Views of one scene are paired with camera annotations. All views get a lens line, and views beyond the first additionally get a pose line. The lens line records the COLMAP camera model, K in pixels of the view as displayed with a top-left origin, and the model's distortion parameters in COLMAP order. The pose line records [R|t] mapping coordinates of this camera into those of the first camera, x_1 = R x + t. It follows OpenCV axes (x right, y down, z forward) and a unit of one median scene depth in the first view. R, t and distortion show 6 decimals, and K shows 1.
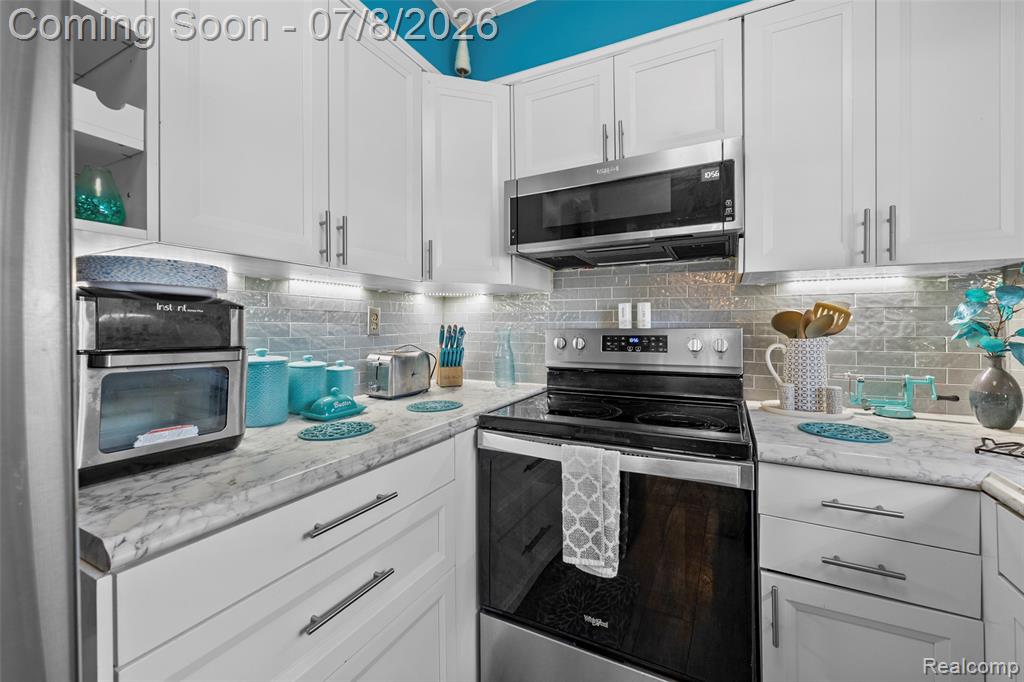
lens RADIAL K [[409.9, 0, 515.3], [0, 409.9, 328.7], [0, 0, 1]] dist [-0.000598, -0.000257]
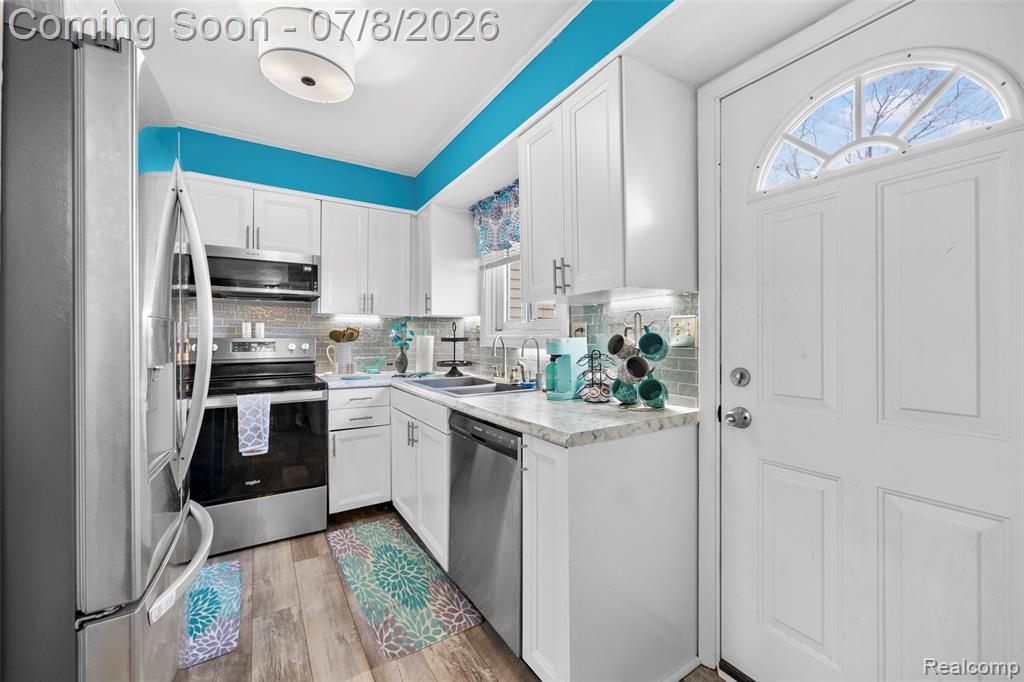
lens RADIAL K [[409.9, 0, 515.3], [0, 409.9, 328.7], [0, 0, 1]] dist [-0.000598, -0.000257]
pose [[0.509642, 0.022336, 0.860096, -0.877601], [0.000569, 0.999654, -0.026297, 0.008826], [-0.860386, 0.013892, 0.509453, -1.130097]]
